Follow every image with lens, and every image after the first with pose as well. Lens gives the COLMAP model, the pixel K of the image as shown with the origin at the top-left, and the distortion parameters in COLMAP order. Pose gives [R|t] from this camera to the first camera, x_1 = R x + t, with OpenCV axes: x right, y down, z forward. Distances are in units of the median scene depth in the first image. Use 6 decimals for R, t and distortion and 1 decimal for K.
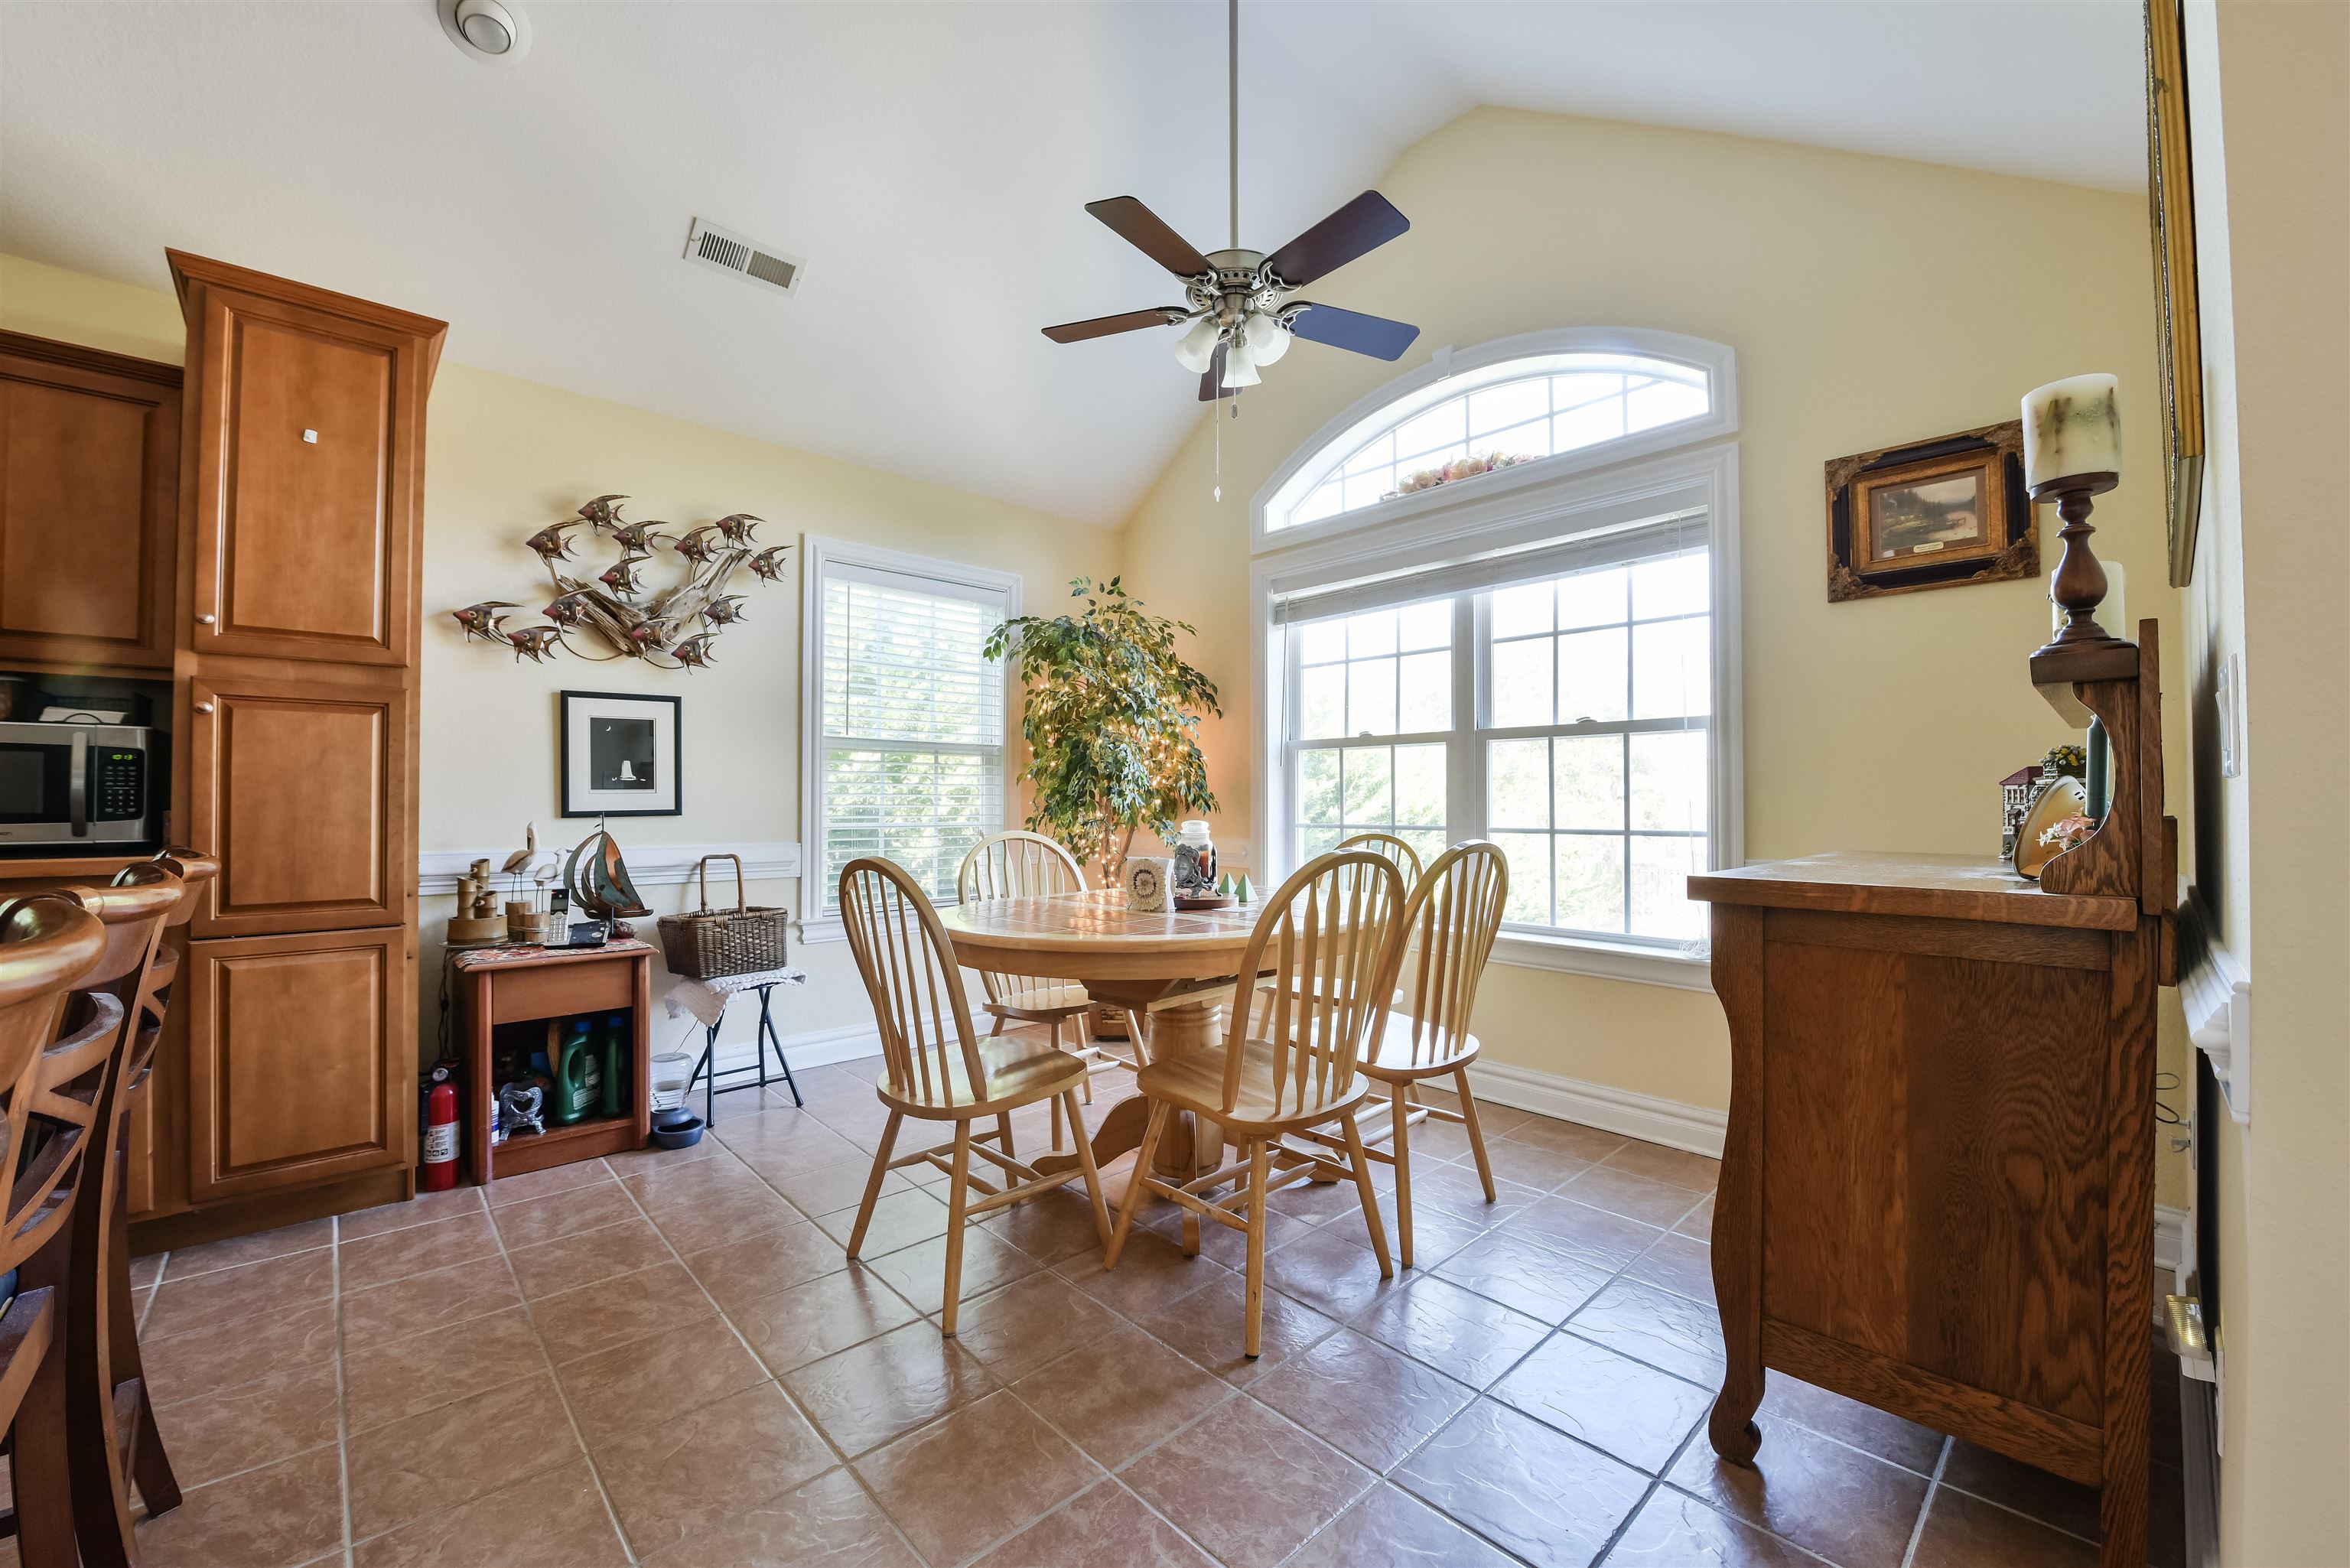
lens RADIAL K [[932.5, 0, 1174.5], [0, 932.5, 785.5], [0, 0, 1]] dist [-0.018312, -0.001873]
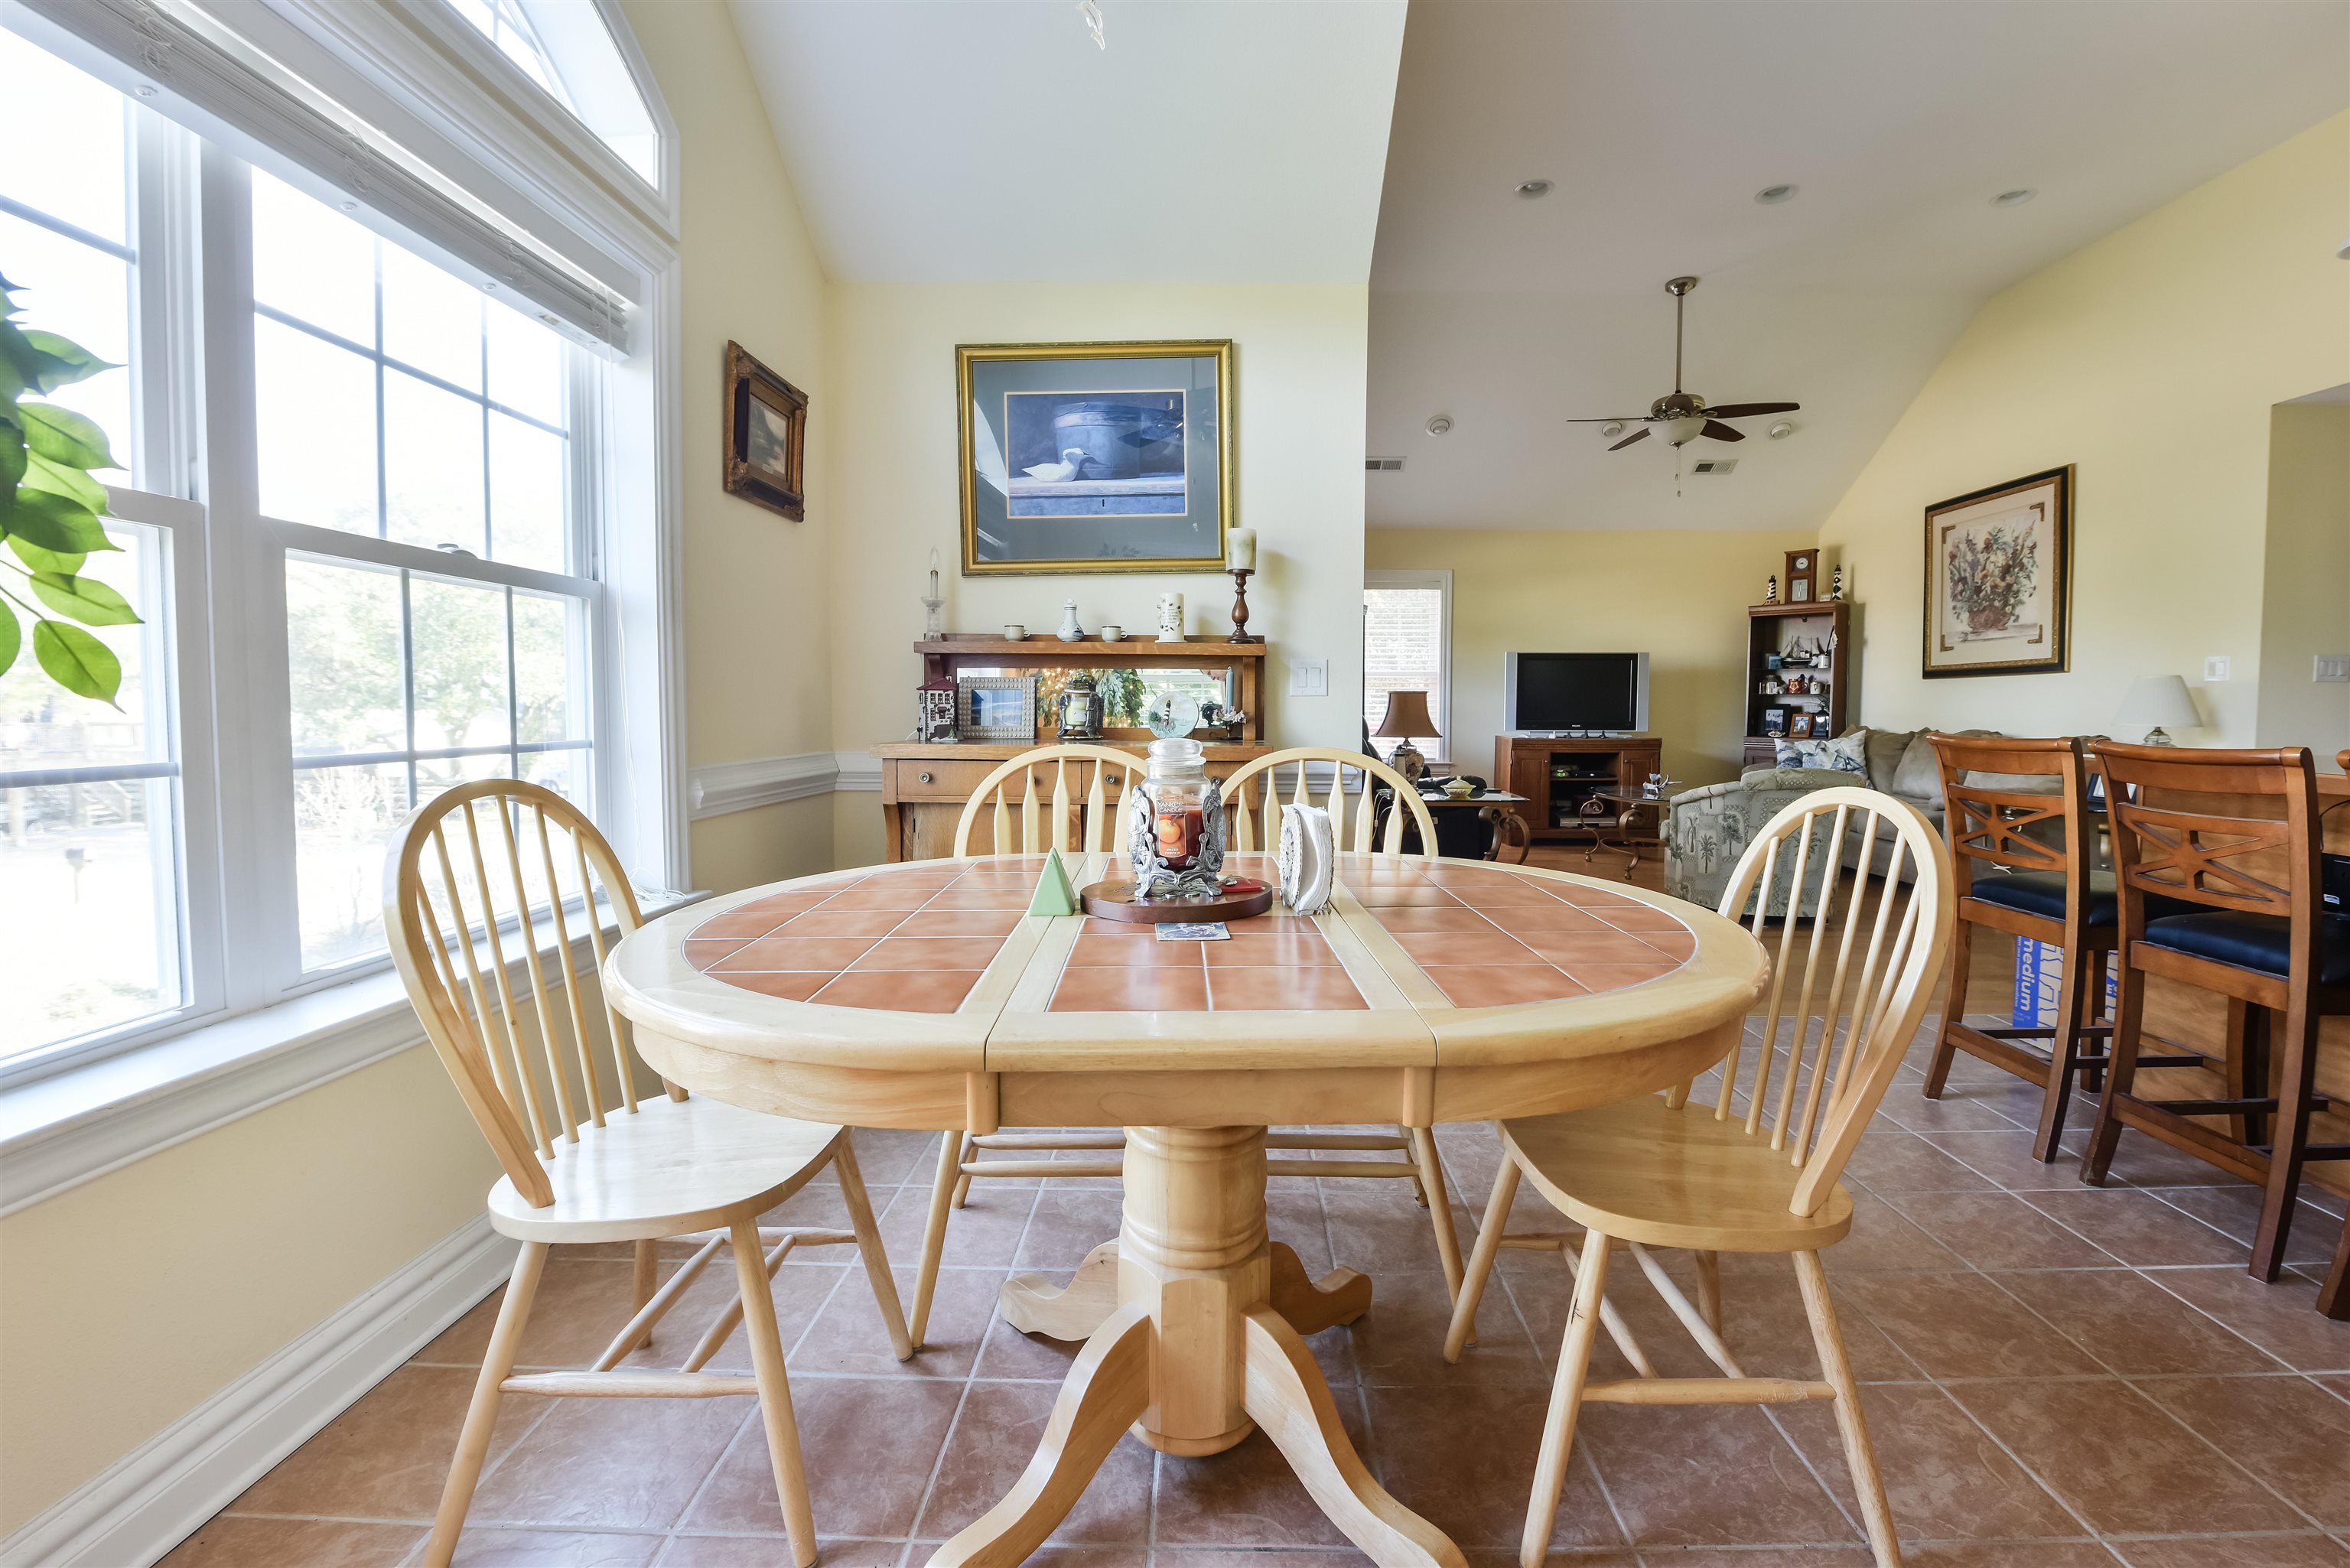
lens RADIAL K [[976.6, 0, 1212.2], [0, 976.6, 761.2], [0, 0, 1]] dist [-0.023347, 0.000633]
pose [[-0.726568, -0.041962, 0.685812, -0.320851], [-0.017657, 0.998944, 0.042415, 0.026745], [-0.686868, 0.018708, -0.726542, 1.260497]]
